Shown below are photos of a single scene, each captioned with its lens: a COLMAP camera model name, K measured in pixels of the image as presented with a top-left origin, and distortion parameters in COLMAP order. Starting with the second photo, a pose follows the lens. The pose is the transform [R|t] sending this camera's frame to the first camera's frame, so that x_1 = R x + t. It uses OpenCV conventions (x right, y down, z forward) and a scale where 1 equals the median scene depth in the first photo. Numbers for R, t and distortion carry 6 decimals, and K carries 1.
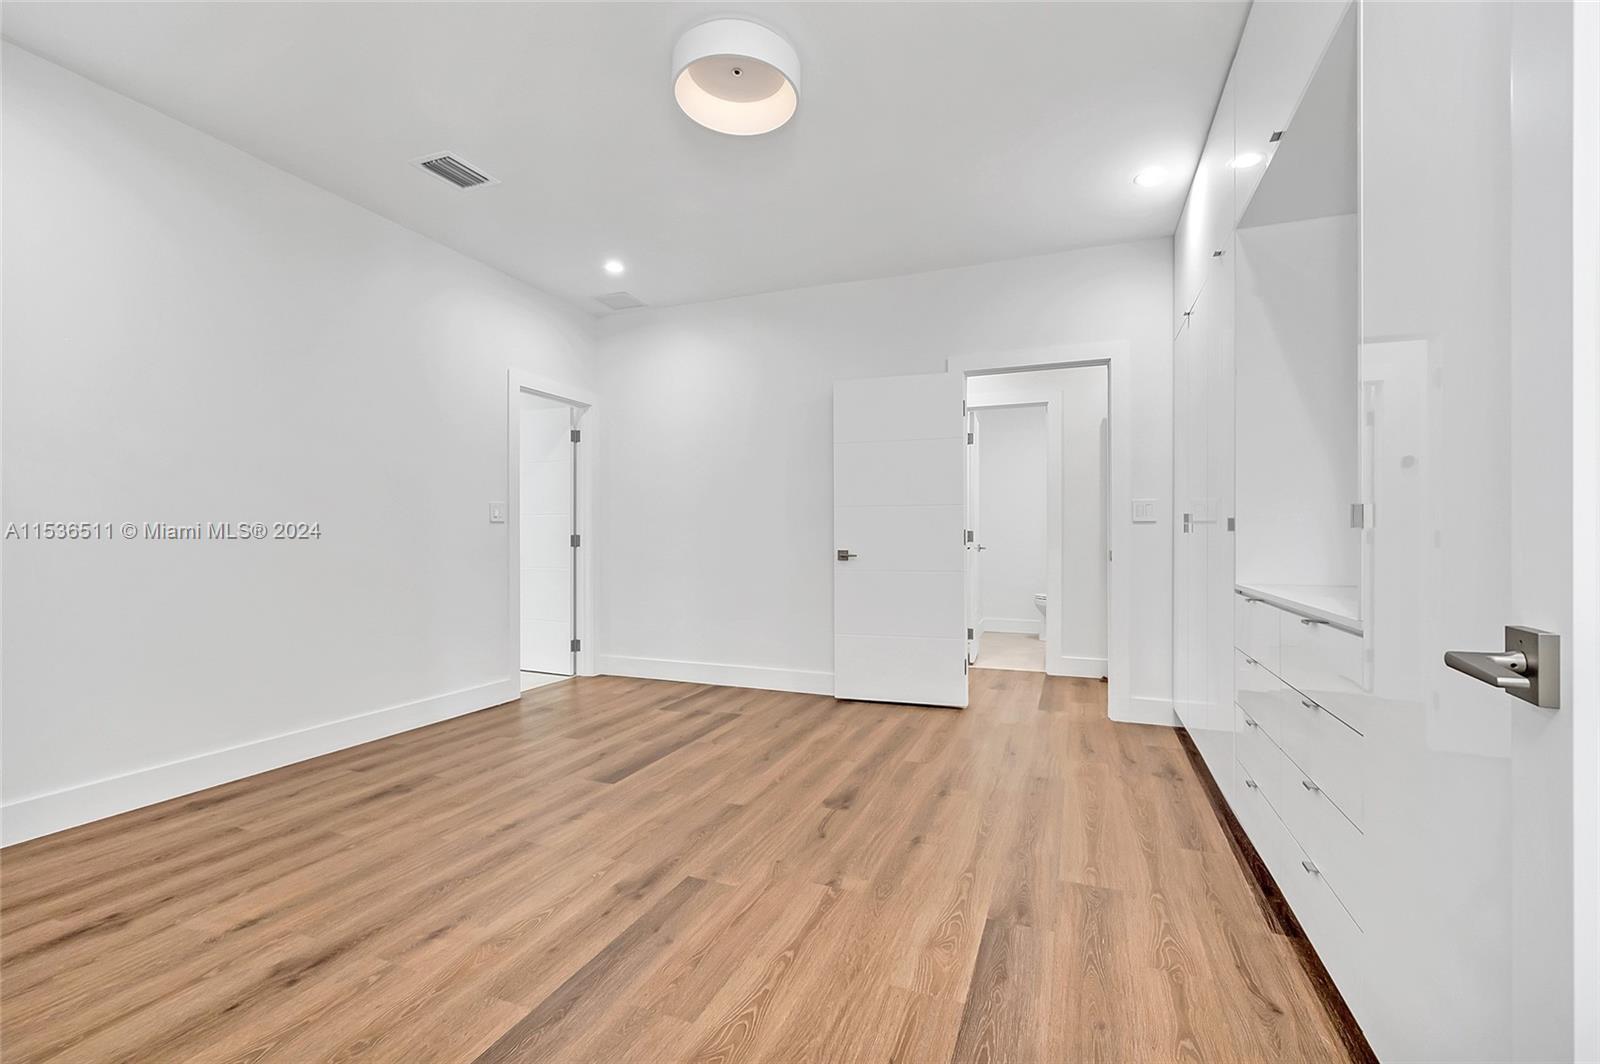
lens RADIAL K [[645.1, 0, 807.0], [0, 645.1, 537.4], [0, 0, 1]] dist [-0.001539, -0.000197]
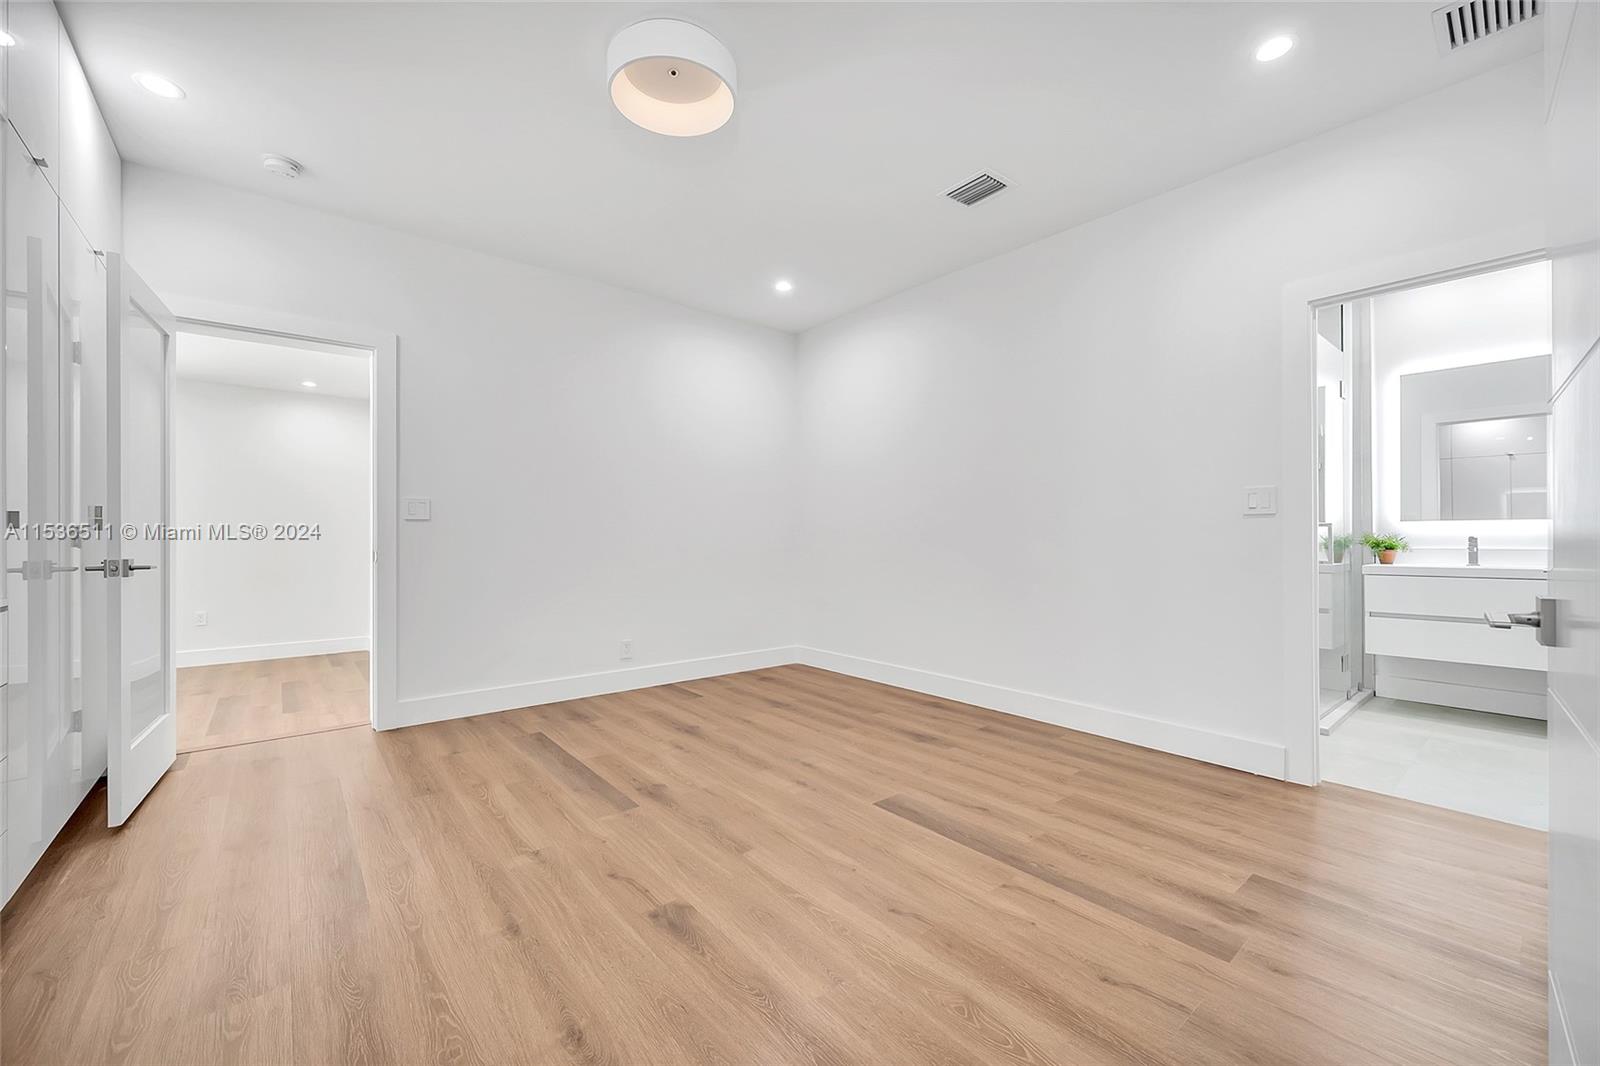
lens RADIAL K [[645.1, 0, 808.4], [0, 645.1, 528.2], [0, 0, 1]] dist [-0.001539, -0.000197]
pose [[-0.463785, -0.009574, -0.885896, 0.618090], [-0.001603, 0.999949, -0.009968, -0.000279], [0.885946, -0.003203, -0.463777, 1.491884]]
